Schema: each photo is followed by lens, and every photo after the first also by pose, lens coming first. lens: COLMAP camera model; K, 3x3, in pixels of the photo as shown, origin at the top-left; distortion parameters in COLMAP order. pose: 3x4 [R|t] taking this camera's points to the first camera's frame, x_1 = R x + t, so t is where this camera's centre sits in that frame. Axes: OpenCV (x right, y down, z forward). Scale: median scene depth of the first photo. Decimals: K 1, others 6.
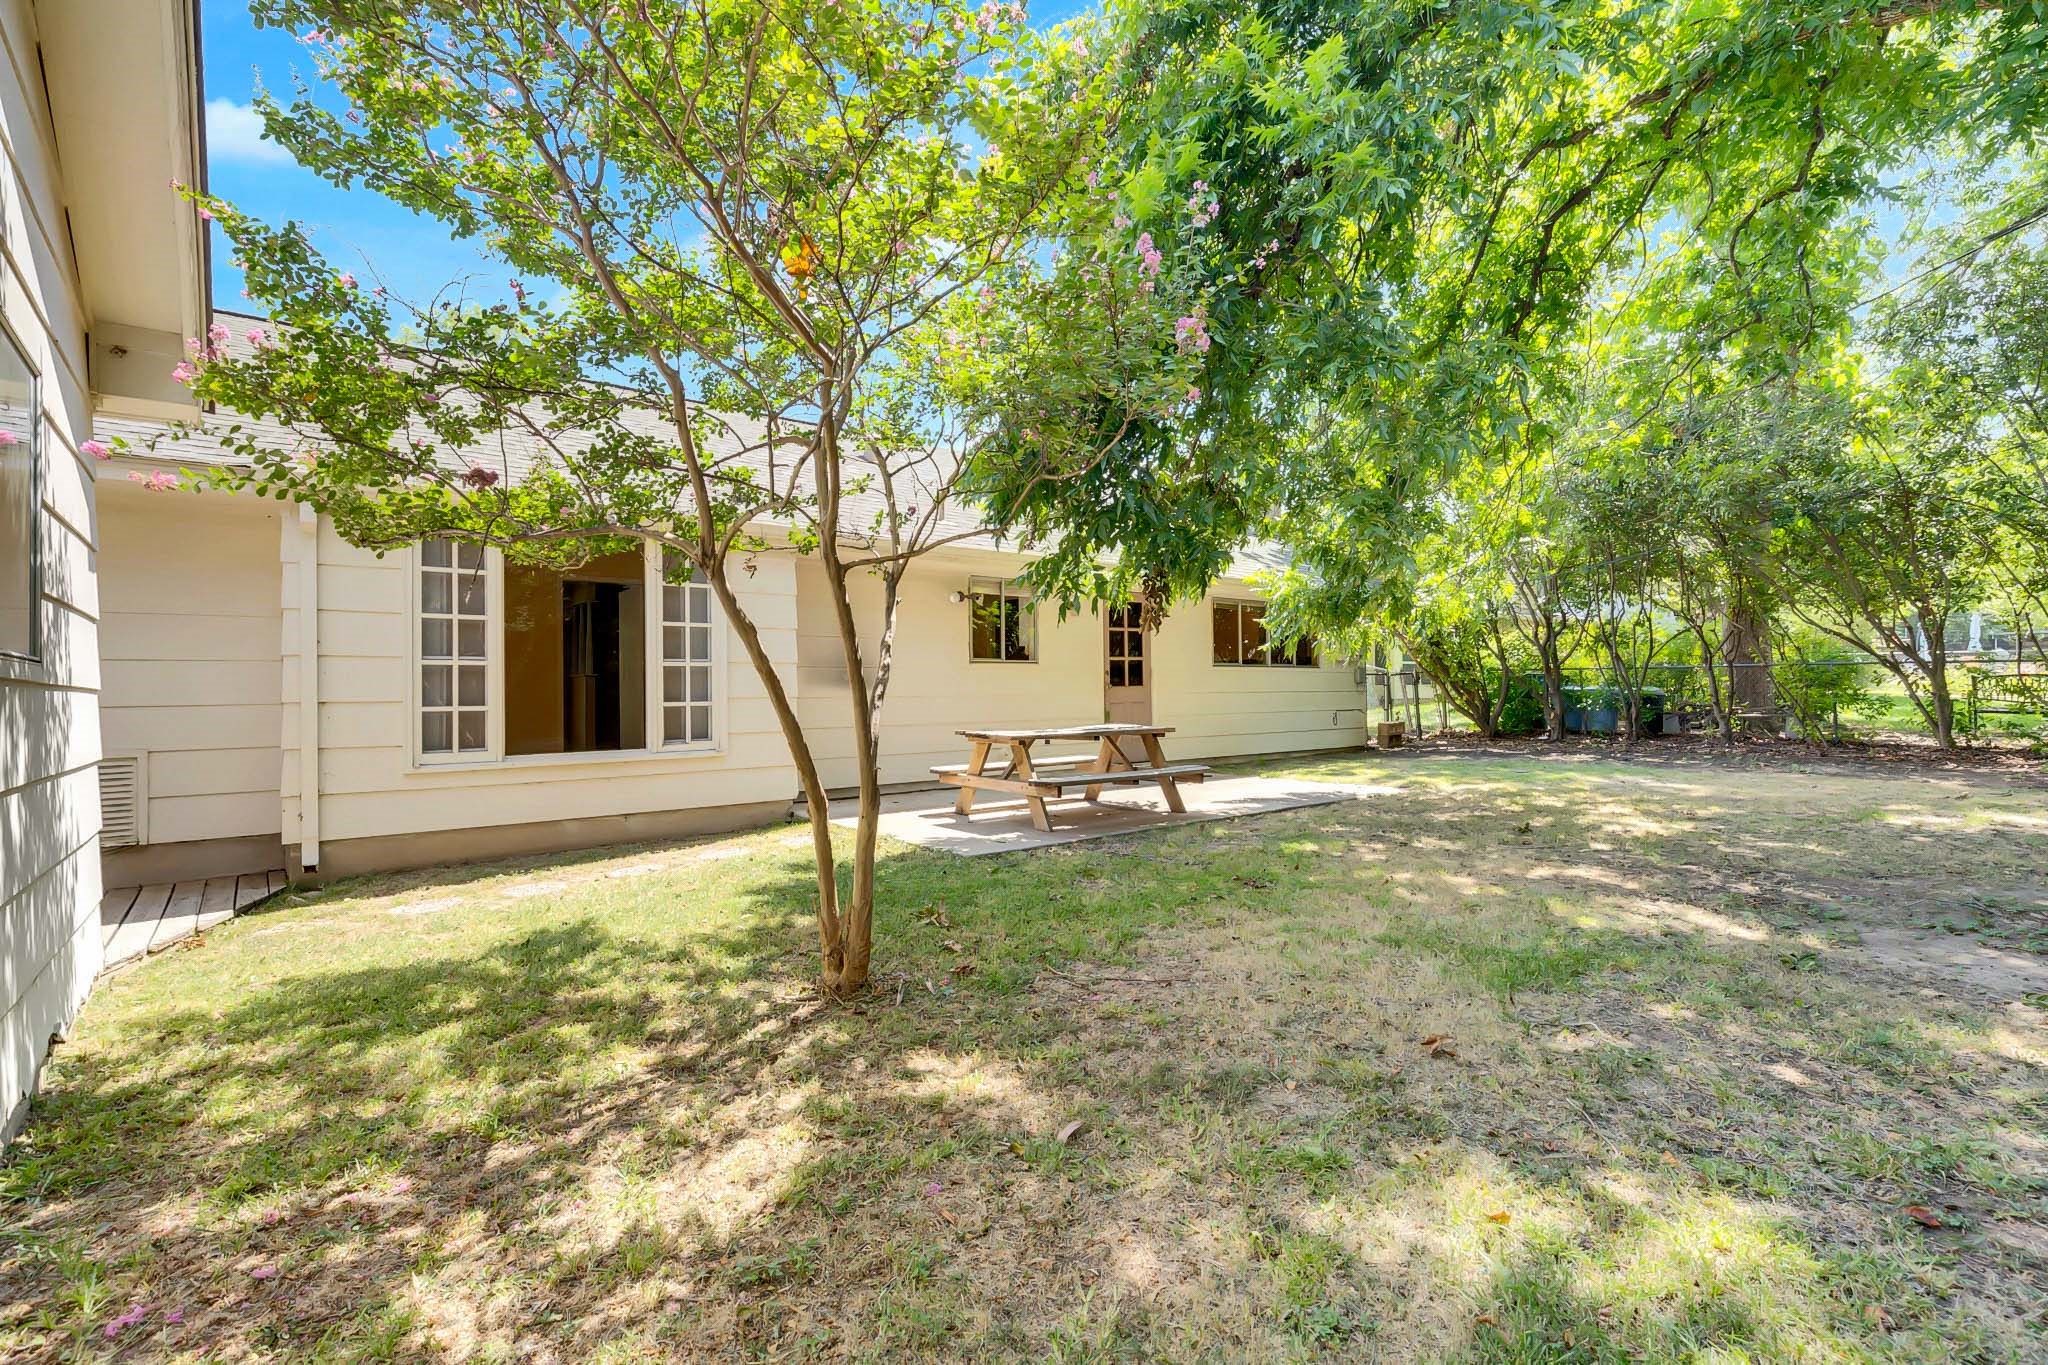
lens RADIAL K [[928.2, 0, 1024.9], [0, 928.2, 677.0], [0, 0, 1]] dist [0.004266, -0.000558]
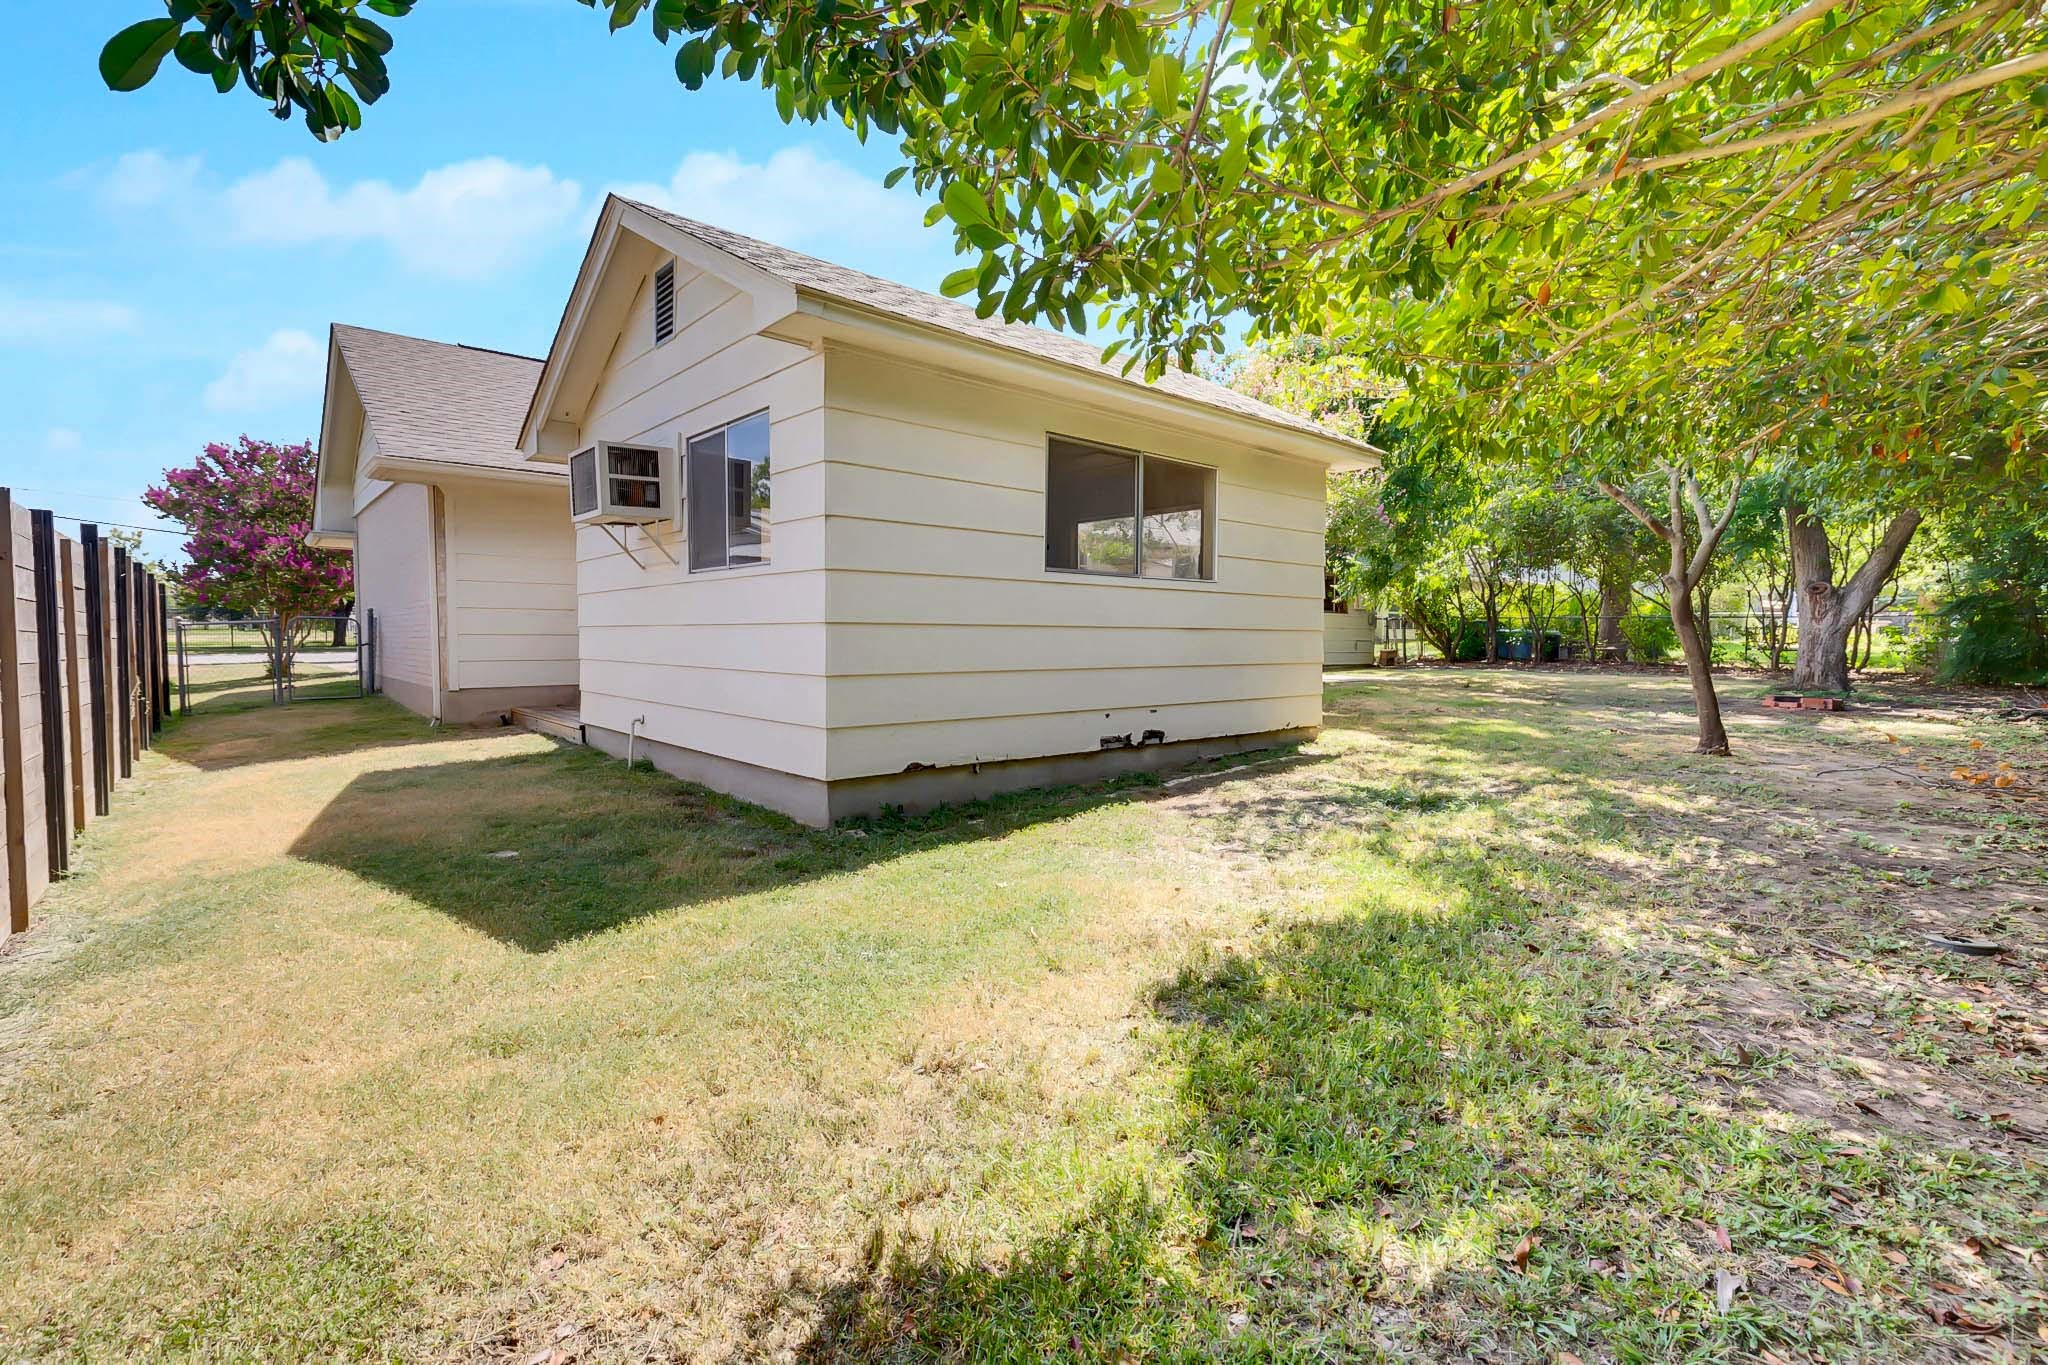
lens RADIAL K [[928.2, 0, 1024.9], [0, 928.2, 677.0], [0, 0, 1]] dist [0.004266, -0.000558]
pose [[0.999111, 0.012335, 0.040301, -0.283529], [-0.014552, 0.998370, 0.055188, 0.016210], [-0.039555, -0.055725, 0.997662, -0.542349]]
